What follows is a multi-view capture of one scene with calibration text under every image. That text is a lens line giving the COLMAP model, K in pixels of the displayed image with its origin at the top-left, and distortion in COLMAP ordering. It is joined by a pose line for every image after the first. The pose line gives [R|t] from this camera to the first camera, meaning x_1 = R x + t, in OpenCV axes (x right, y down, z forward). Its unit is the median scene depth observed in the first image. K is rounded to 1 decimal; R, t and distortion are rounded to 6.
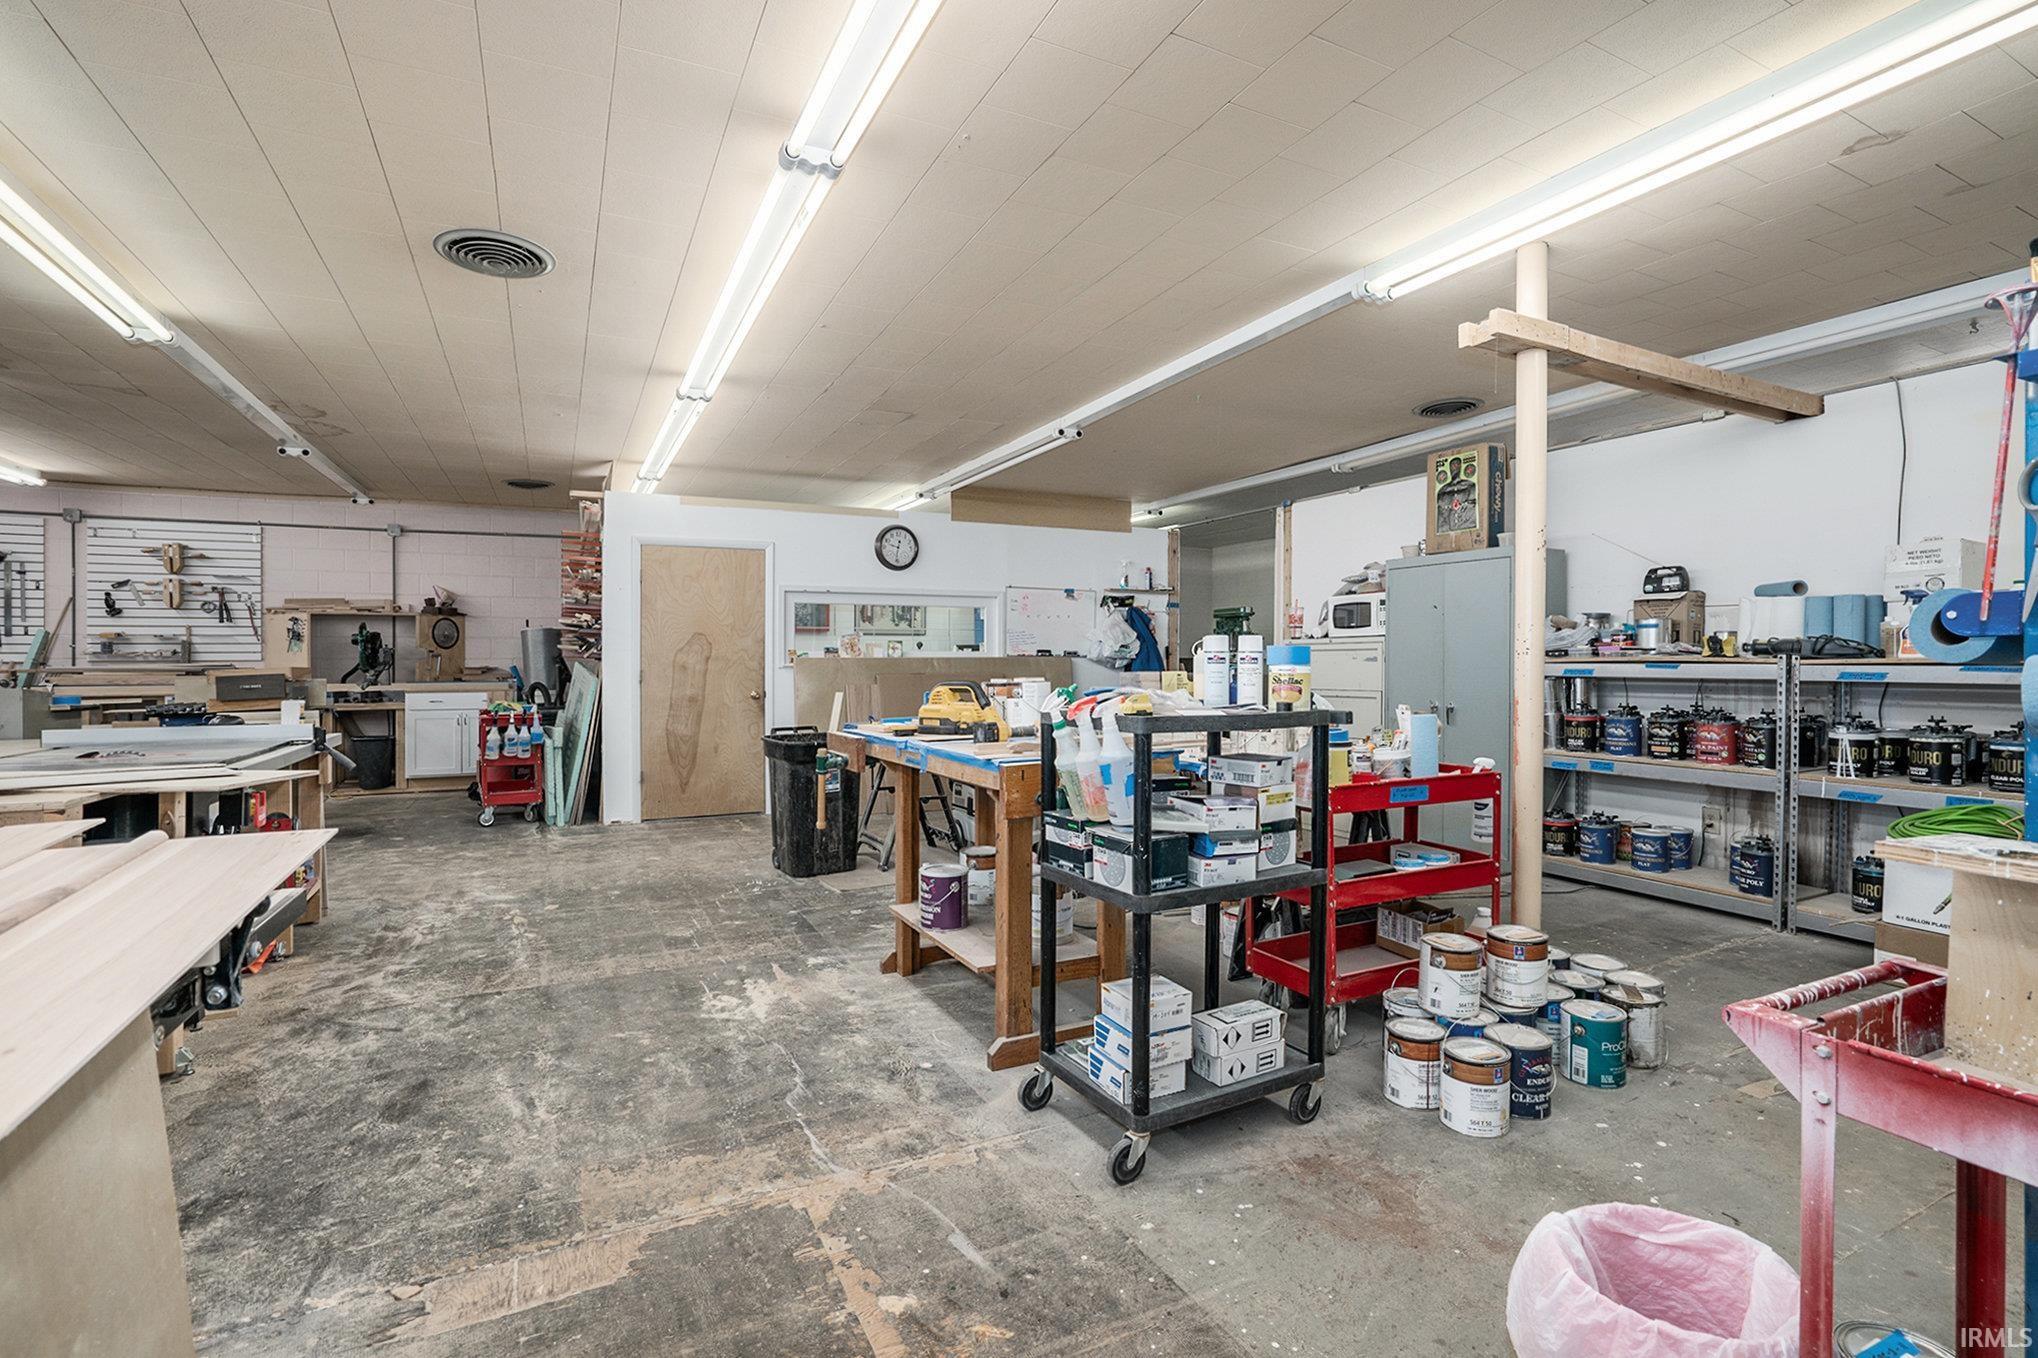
lens RADIAL K [[949.8, 0, 1034.8], [0, 949.8, 669.0], [0, 0, 1]] dist [-0.035023, 0.000644]
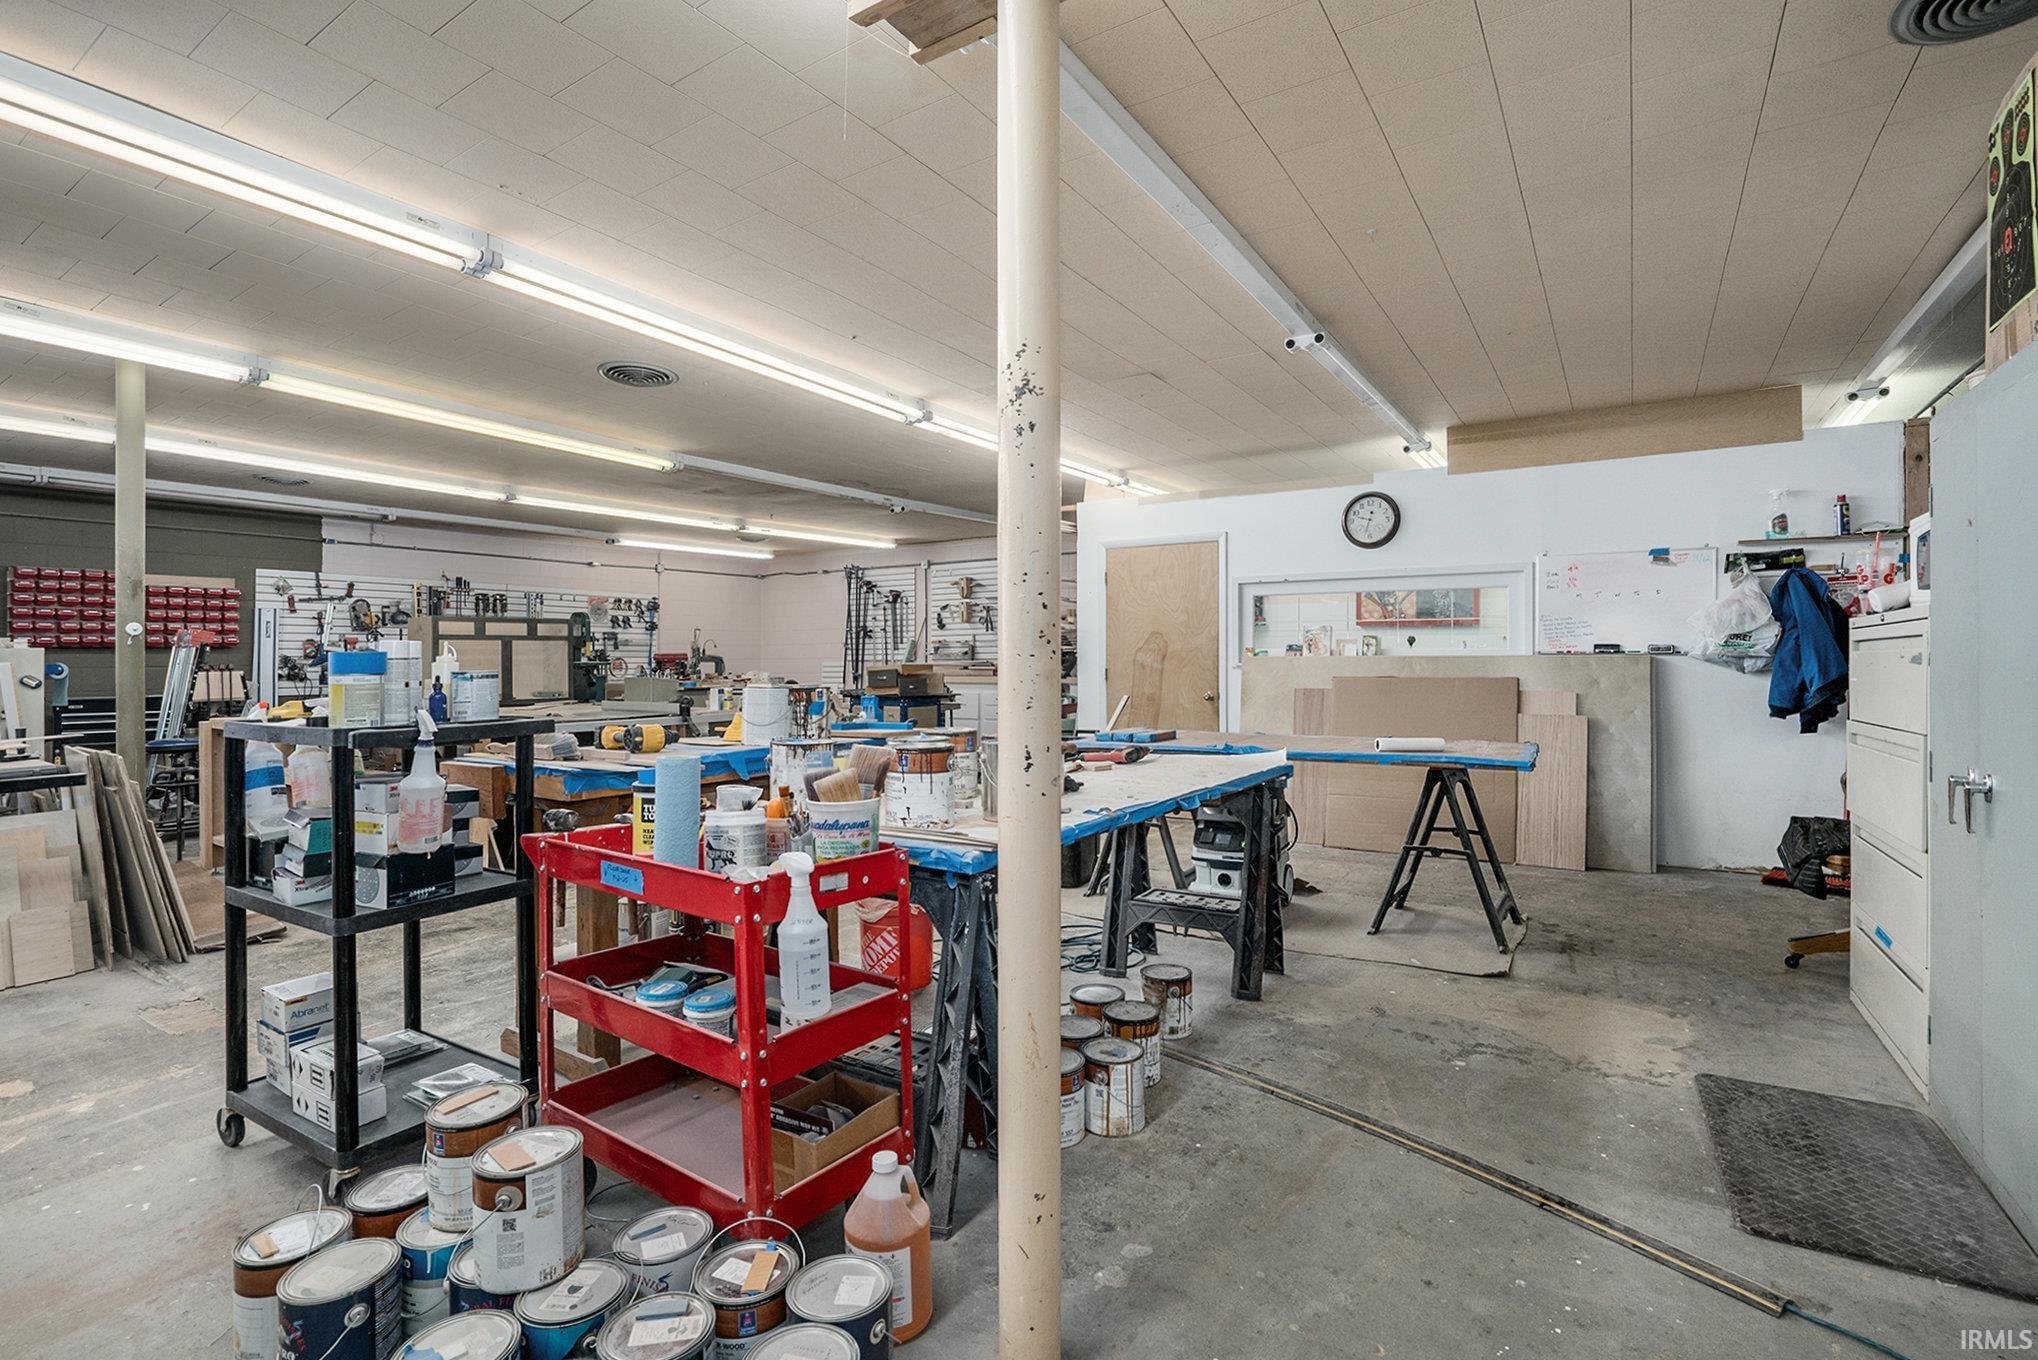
lens RADIAL K [[940.6, 0, 1010.2], [0, 940.6, 661.7], [0, 0, 1]] dist [-0.039406, 0.018162]
pose [[0.495590, 0.003937, -0.868548, 0.392499], [-0.007127, 0.999974, 0.000466, -0.005349], [0.868527, 0.005959, 0.495606, 0.334662]]
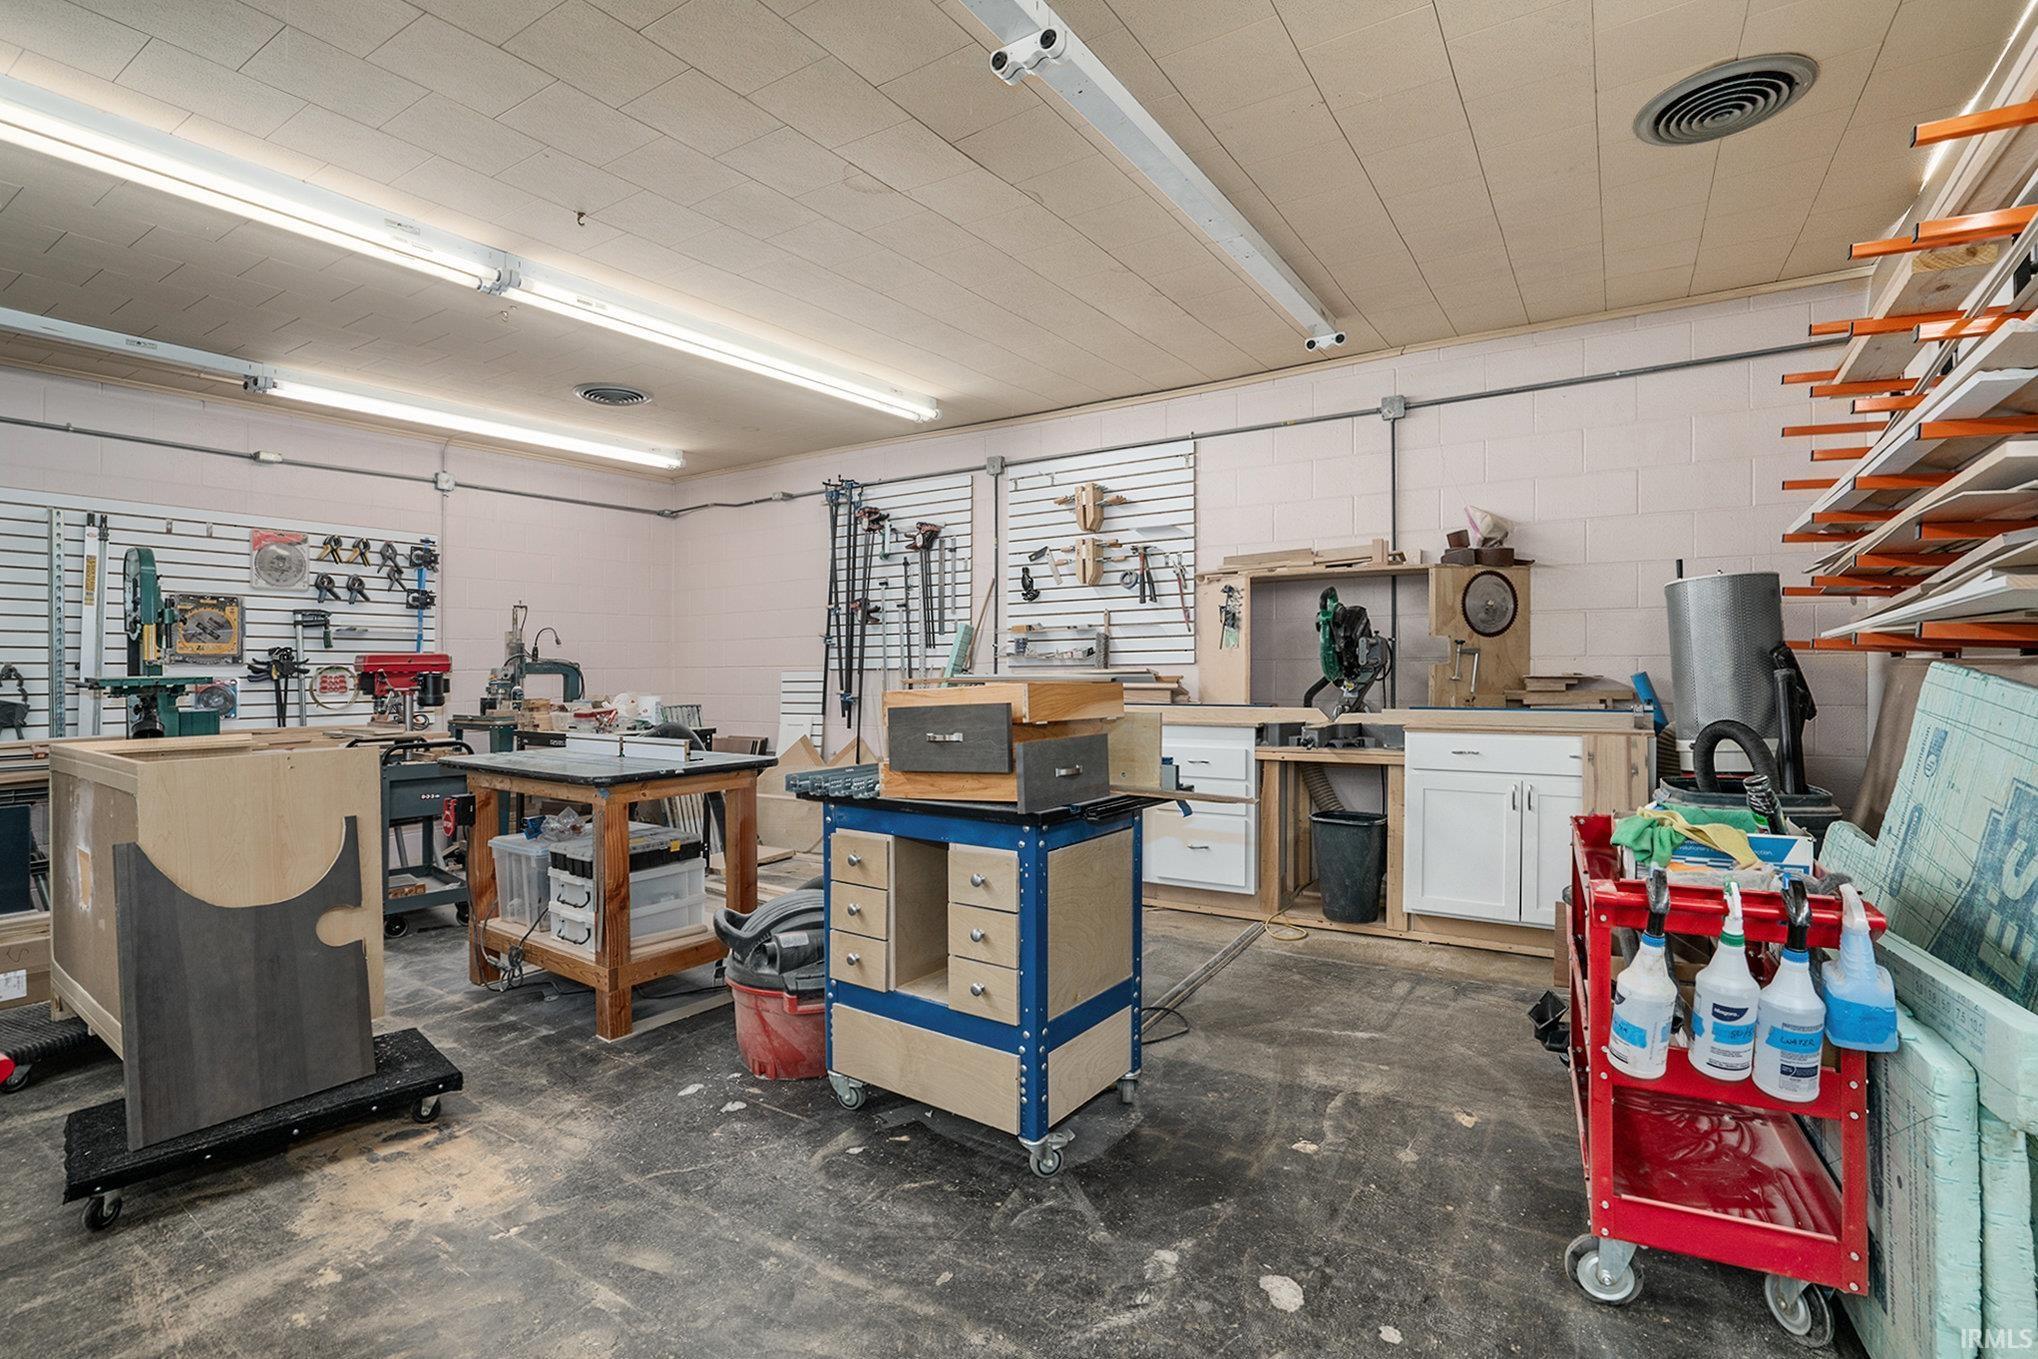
lens RADIAL K [[949.8, 0, 1034.8], [0, 949.8, 669.5], [0, 0, 1]] dist [-0.035023, 0.000644]
pose [[0.512973, -0.001961, -0.858403, -0.384629], [-0.004912, 0.999974, -0.005219, -0.001959], [0.858391, 0.006893, 0.512950, 0.634605]]
